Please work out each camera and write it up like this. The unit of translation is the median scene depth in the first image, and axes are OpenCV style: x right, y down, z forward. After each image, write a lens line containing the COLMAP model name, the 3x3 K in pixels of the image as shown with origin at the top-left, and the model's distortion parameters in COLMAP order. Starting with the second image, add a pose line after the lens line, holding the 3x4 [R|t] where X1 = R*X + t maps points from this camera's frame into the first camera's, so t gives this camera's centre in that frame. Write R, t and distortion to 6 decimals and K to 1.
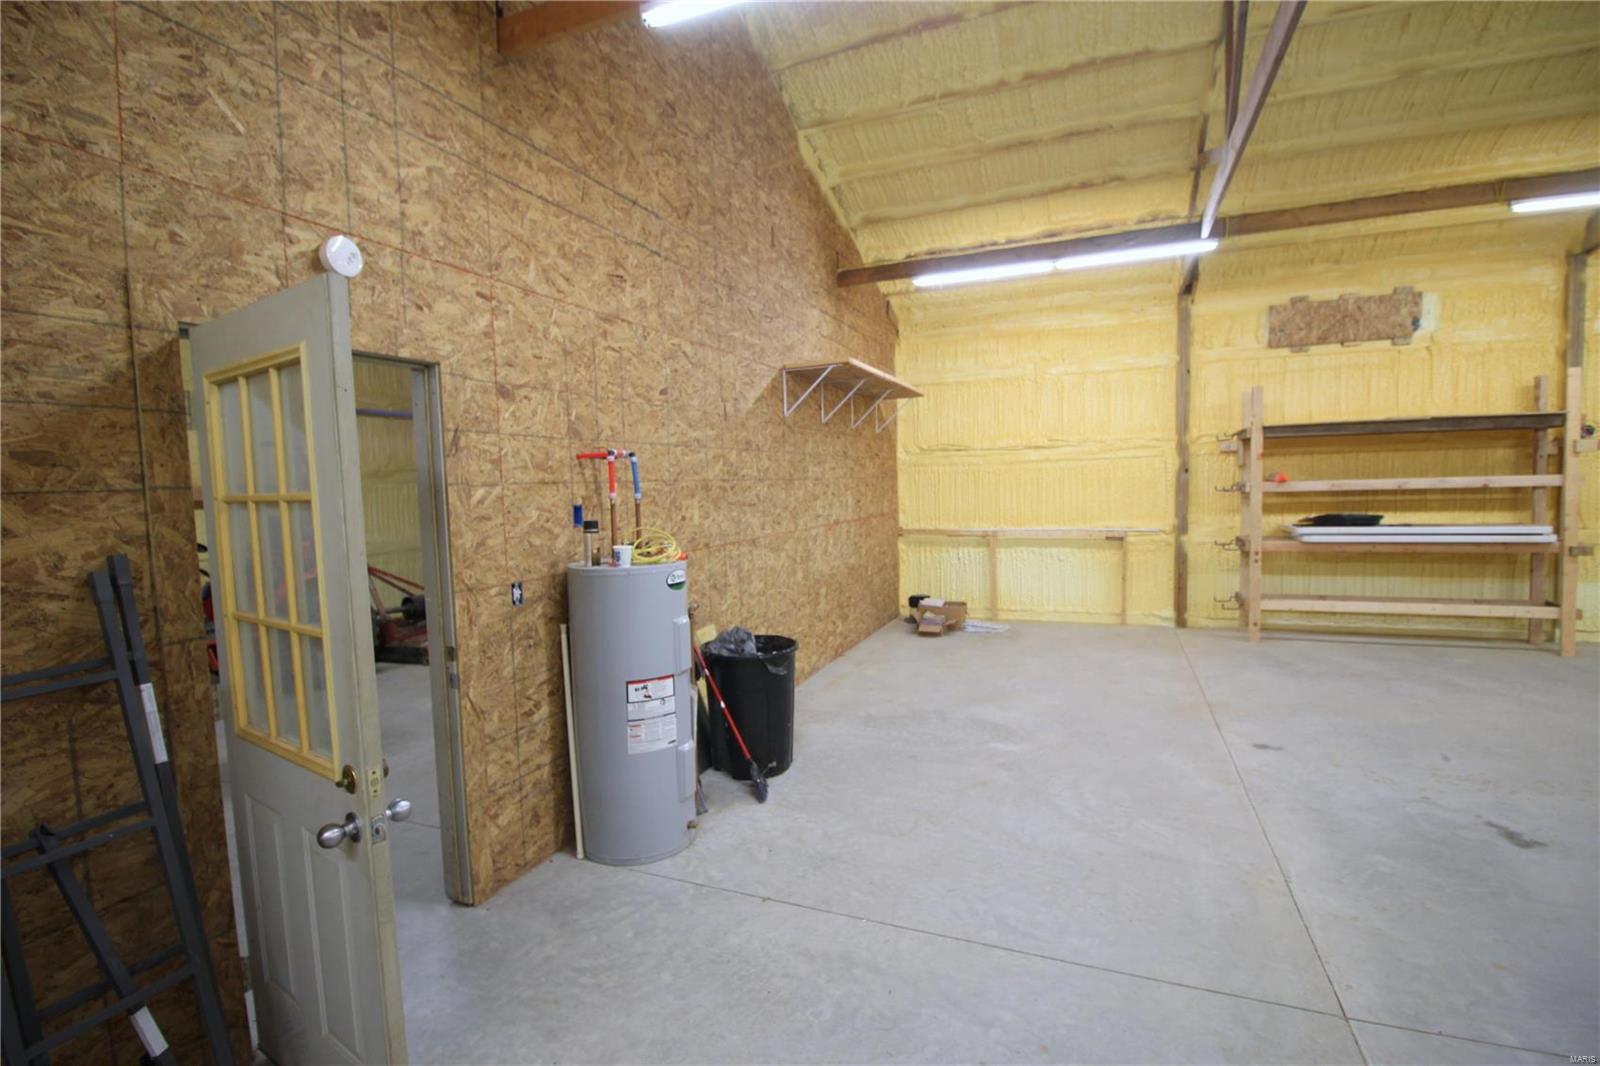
lens RADIAL K [[747.2, 0, 800.0], [0, 747.2, 533.0], [0, 0, 1]] dist [-0.000107, -0.000533]
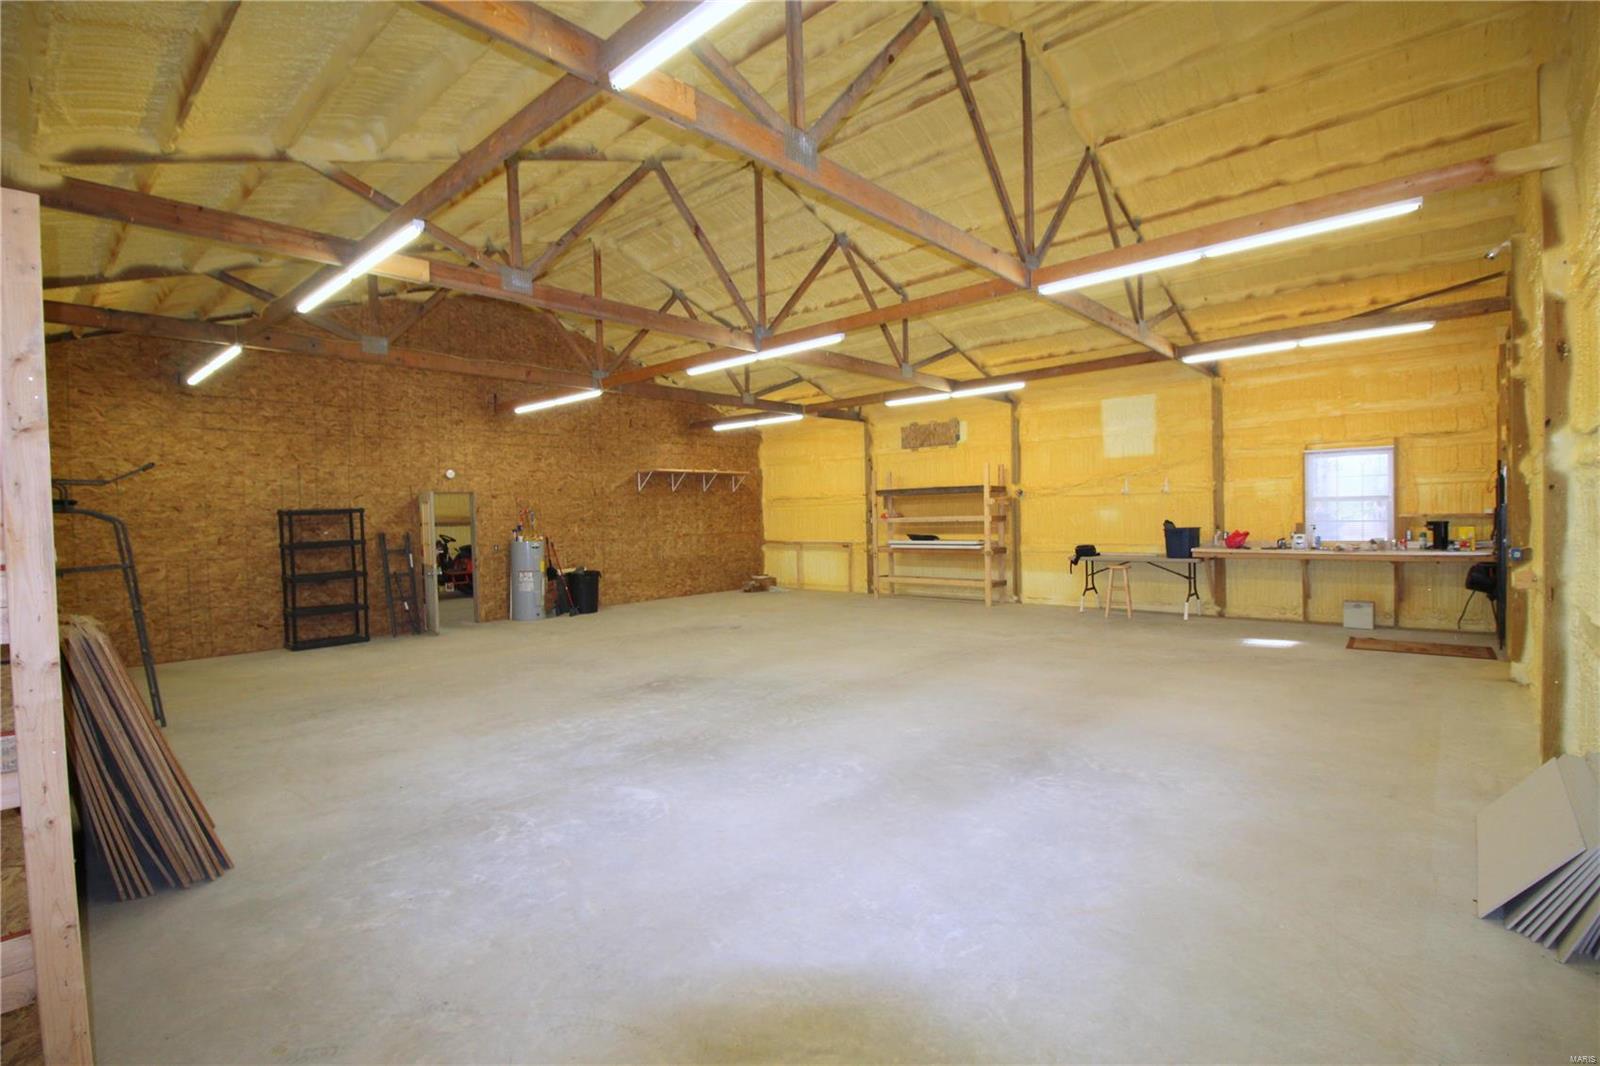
lens RADIAL K [[747.2, 0, 800.0], [0, 747.2, 533.0], [0, 0, 1]] dist [-0.000107, -0.000533]
pose [[0.940400, 0.013280, -0.339811, 1.573115], [-0.023530, 0.999383, -0.026061, 0.043275], [0.339255, 0.032503, 0.940133, -1.375318]]
